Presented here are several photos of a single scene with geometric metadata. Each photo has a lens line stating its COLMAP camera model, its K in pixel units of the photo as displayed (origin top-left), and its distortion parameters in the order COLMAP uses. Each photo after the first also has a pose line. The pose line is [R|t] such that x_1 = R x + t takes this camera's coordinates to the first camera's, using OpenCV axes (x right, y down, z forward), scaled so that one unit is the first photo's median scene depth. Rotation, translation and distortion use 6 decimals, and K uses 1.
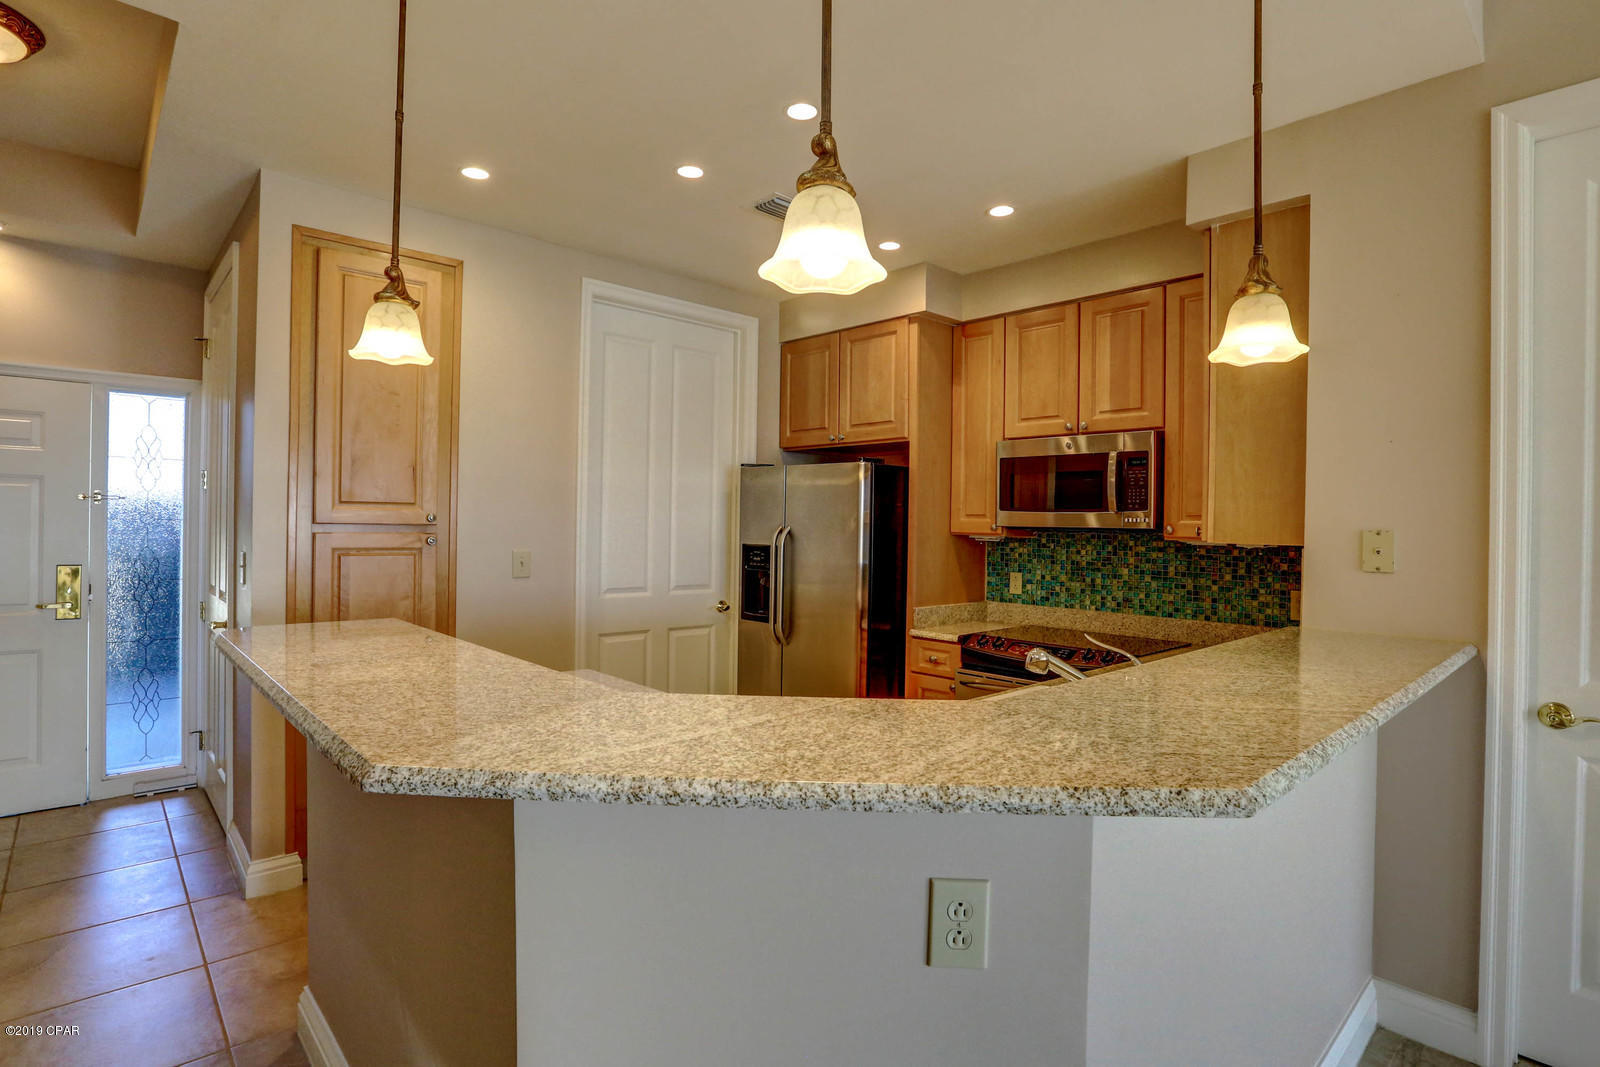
lens RADIAL K [[756.5, 0, 801.0], [0, 756.5, 530.0], [0, 0, 1]] dist [0.002011, 0.000183]
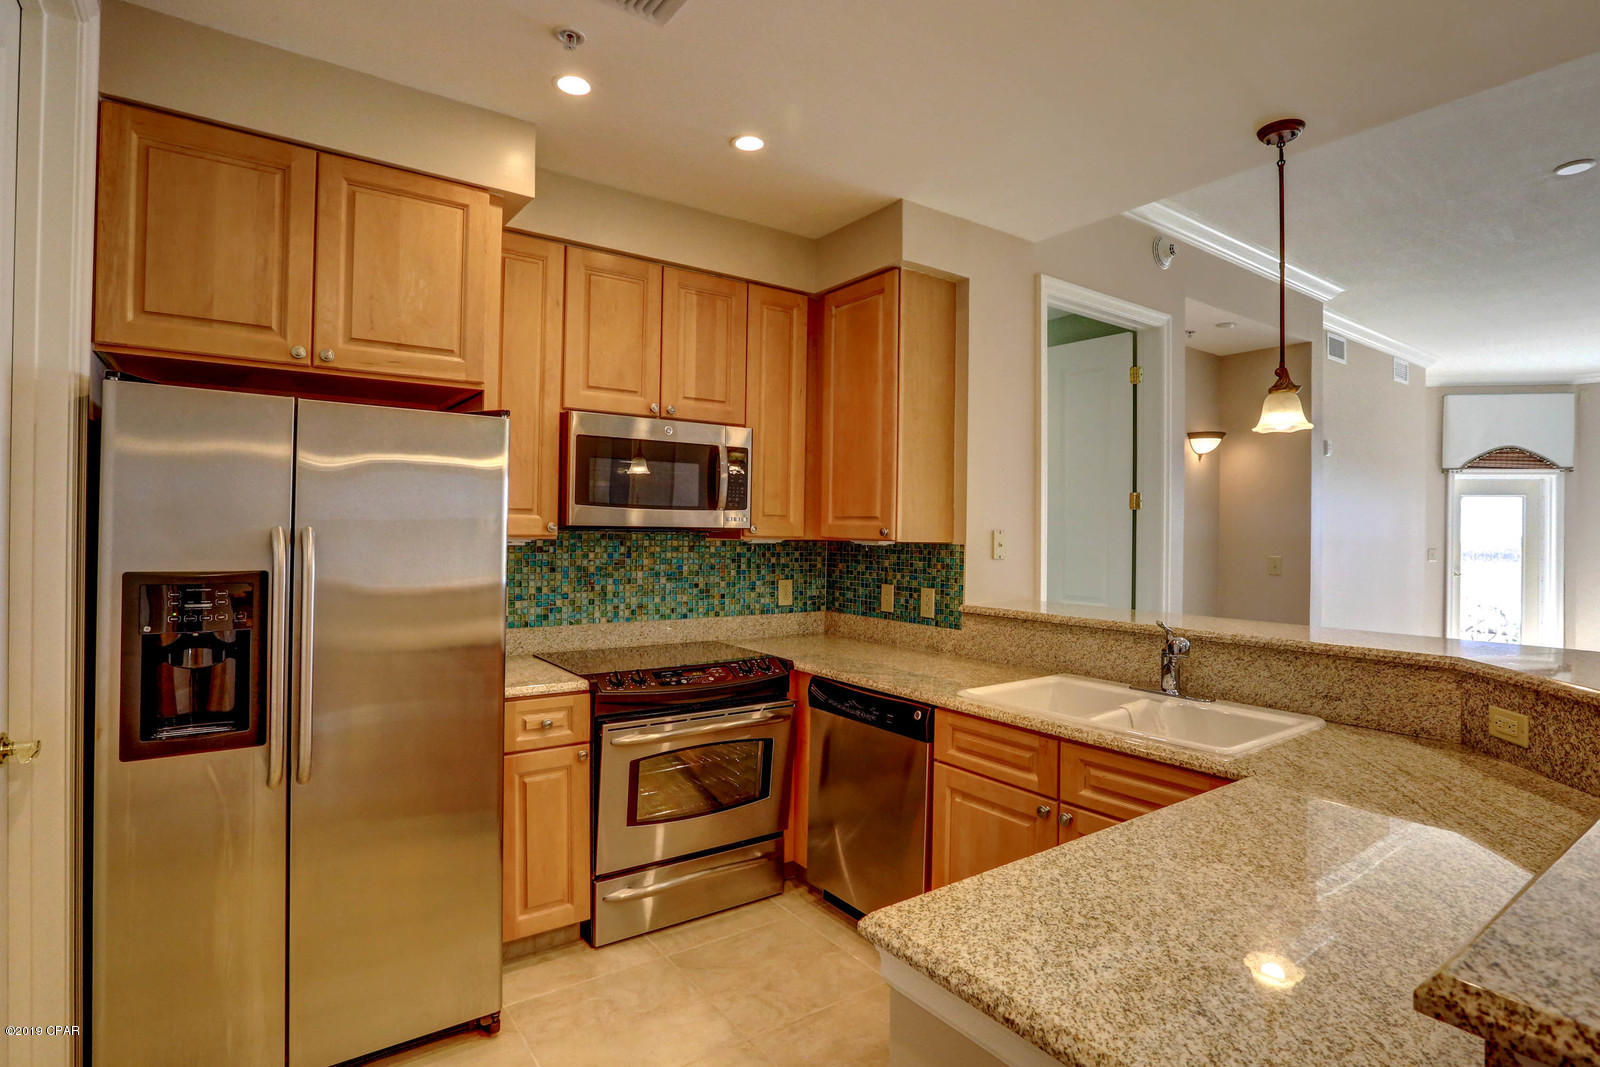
lens RADIAL K [[799.2, 0, 799.9], [0, 799.2, 523.6], [0, 0, 1]] dist [-0.004677, 0.000147]
pose [[0.197606, -0.003277, 0.980276, -0.476963], [-0.000640, 0.999994, 0.003472, -0.009543], [-0.980281, -0.001313, 0.197602, 0.641869]]
